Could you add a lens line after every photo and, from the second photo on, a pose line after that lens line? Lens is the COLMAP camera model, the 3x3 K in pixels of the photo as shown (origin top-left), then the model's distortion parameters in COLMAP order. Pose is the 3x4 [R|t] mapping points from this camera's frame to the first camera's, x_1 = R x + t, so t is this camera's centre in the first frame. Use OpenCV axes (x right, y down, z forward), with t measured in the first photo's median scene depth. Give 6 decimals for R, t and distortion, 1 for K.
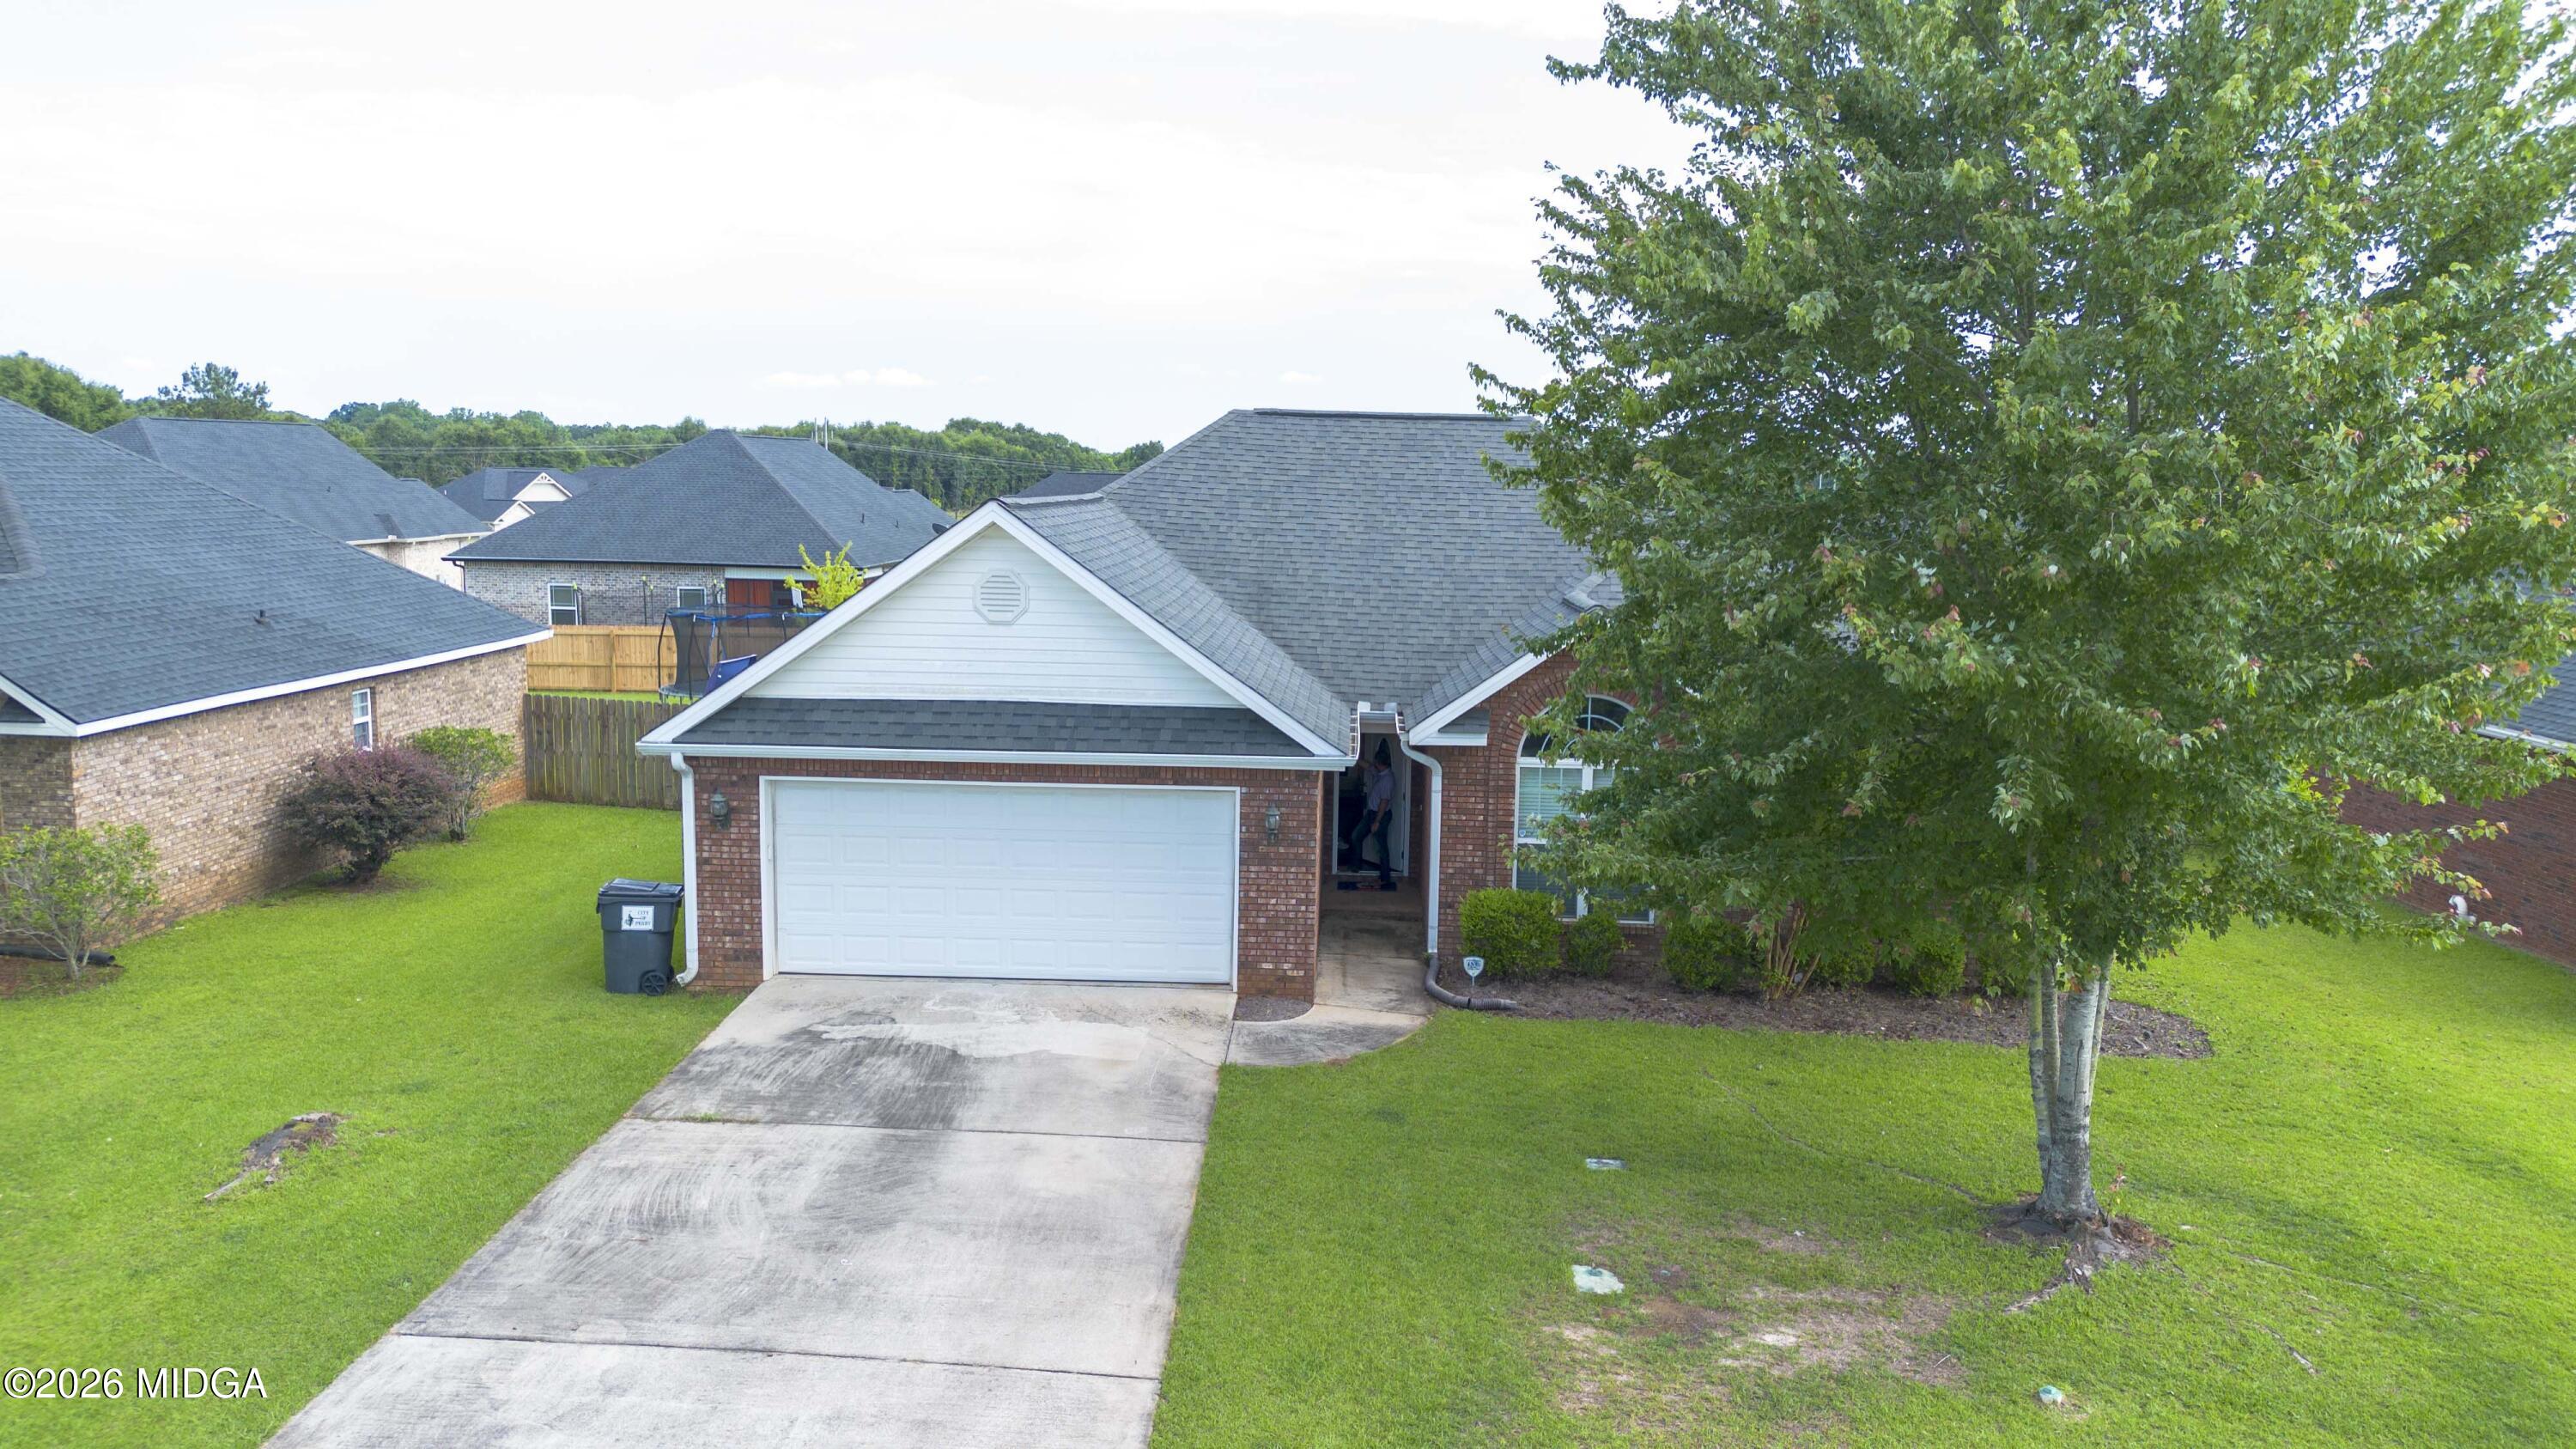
lens RADIAL K [[1824.7, 0, 1274.0], [0, 1824.7, 709.1], [0, 0, 1]] dist [0.078408, -0.095497]
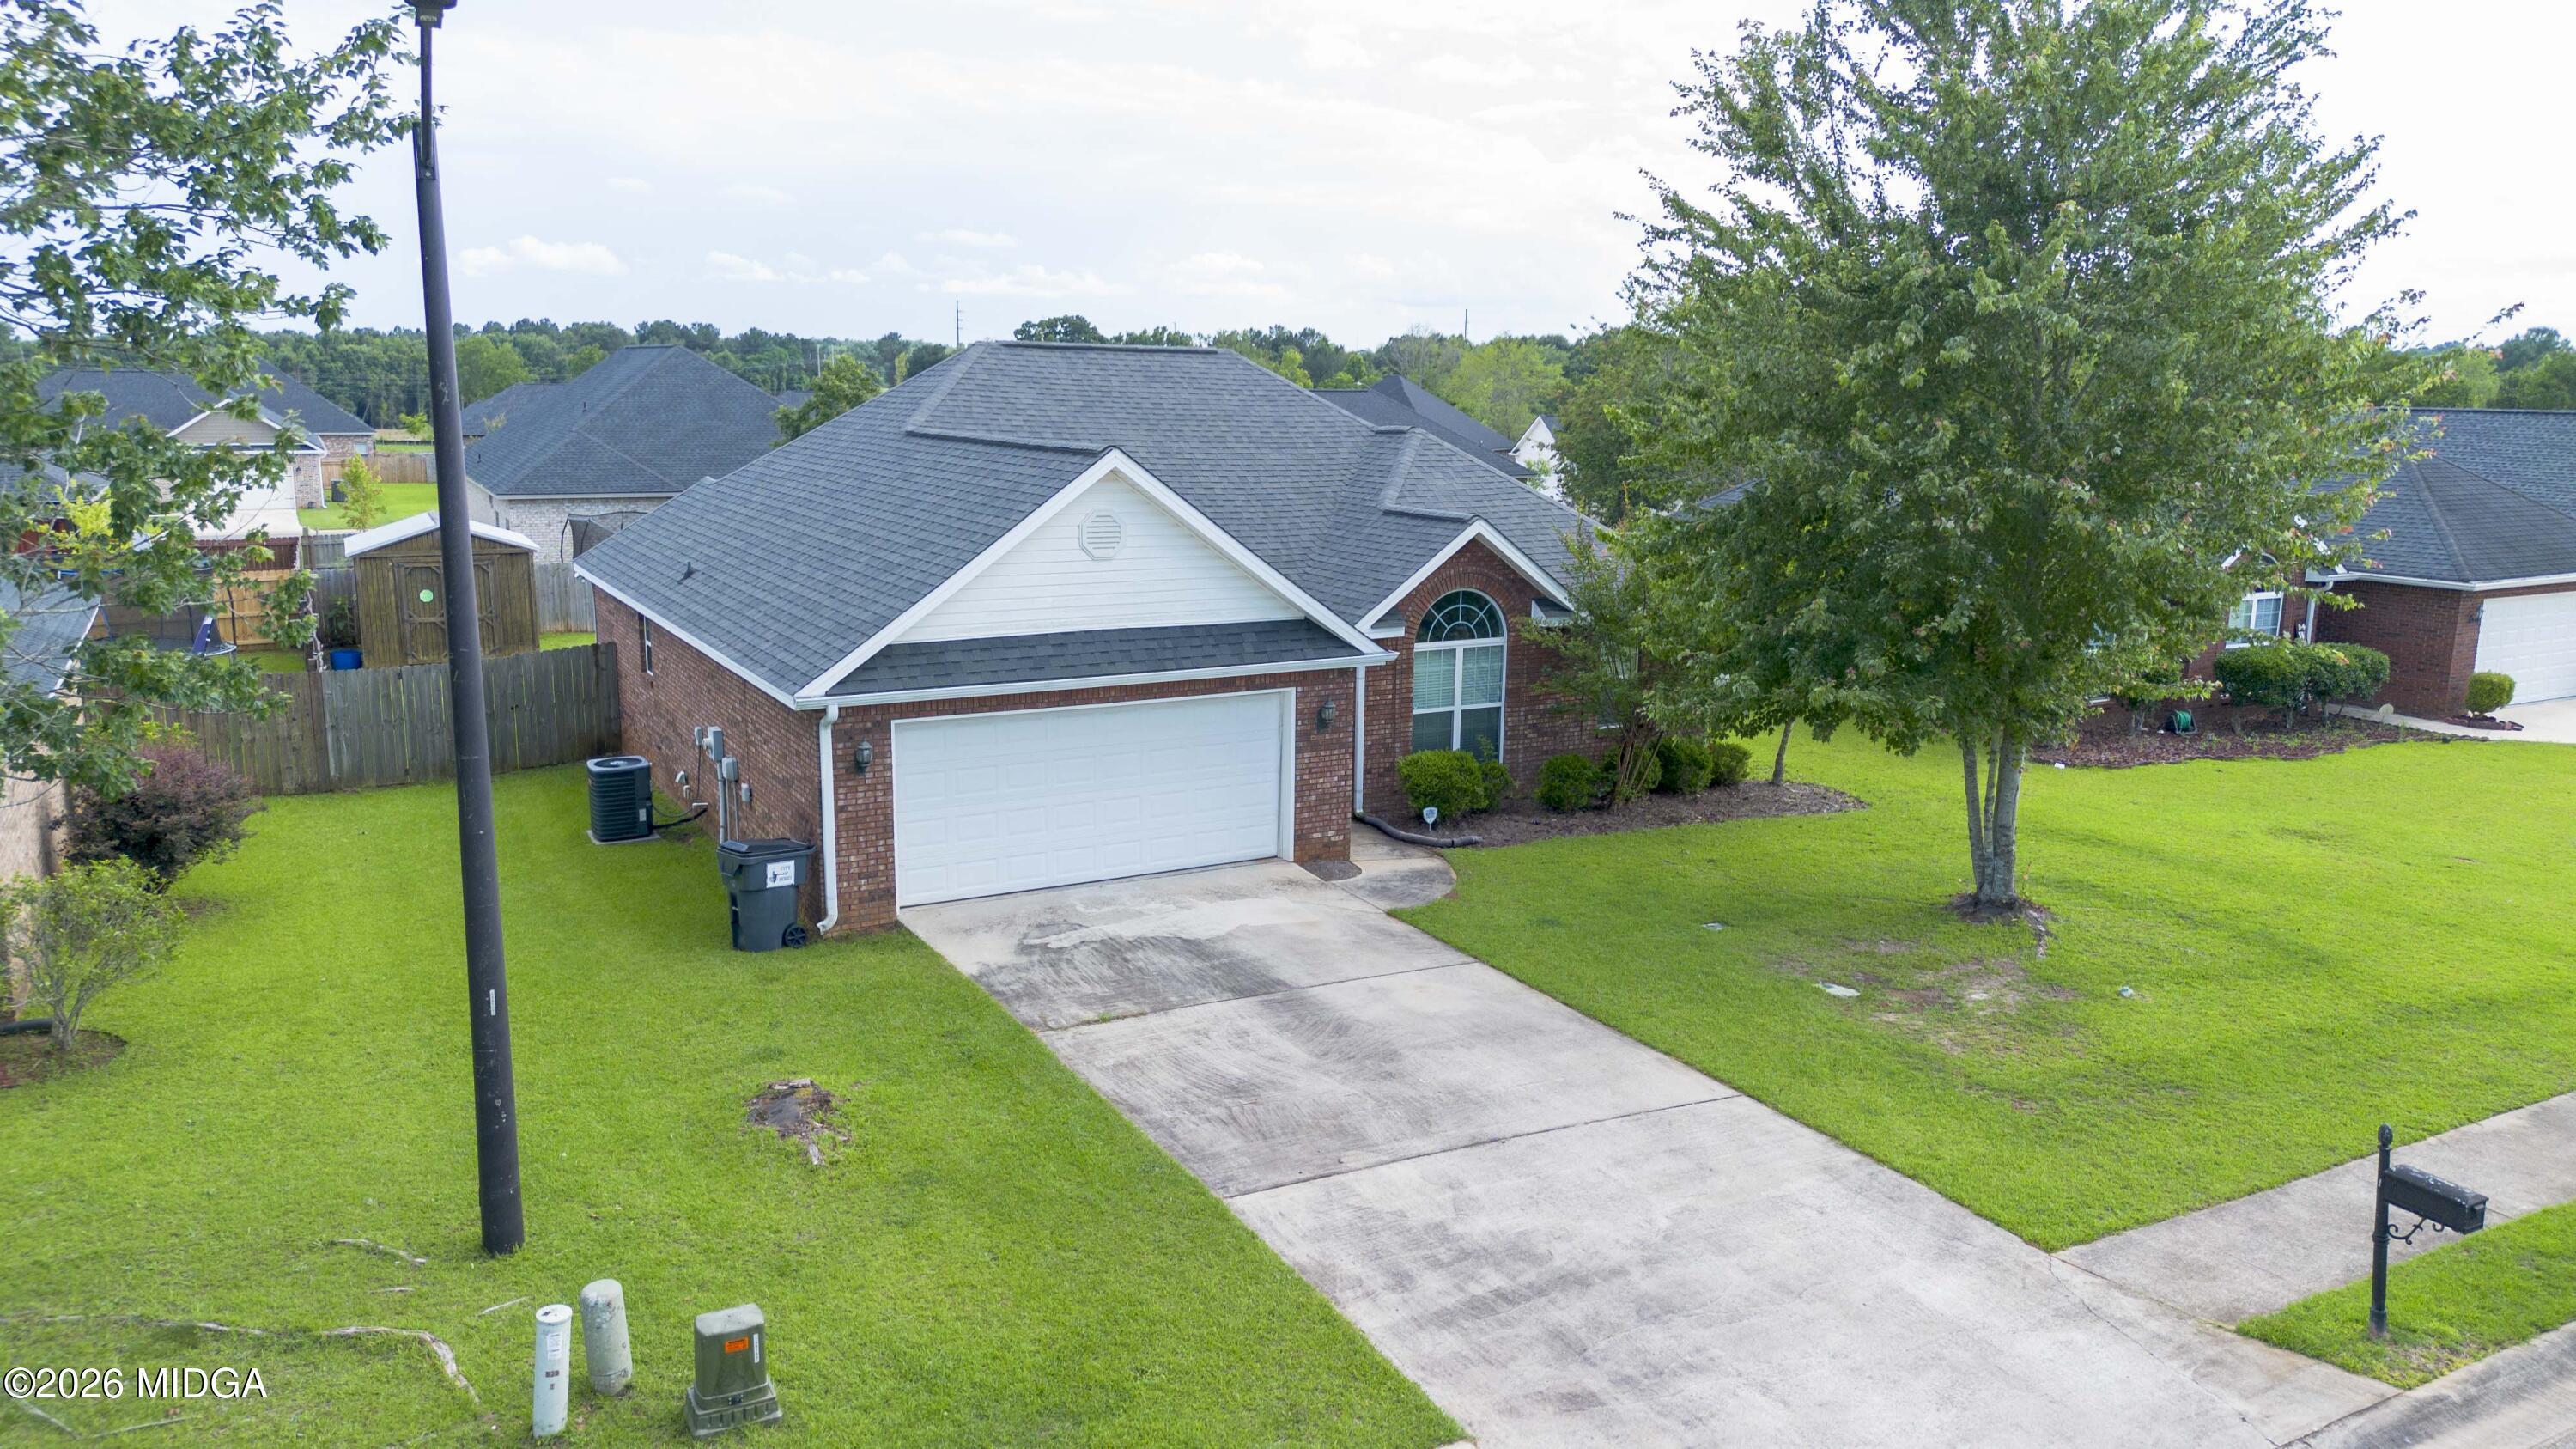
lens RADIAL K [[1824.7, 0, 1274.0], [0, 1824.7, 709.1], [0, 0, 1]] dist [0.078408, -0.095497]
pose [[0.852326, -0.101809, 0.513007, -0.694029], [0.072325, 0.994390, 0.077179, -0.037901], [-0.517986, -0.028678, 0.854908, 0.005284]]
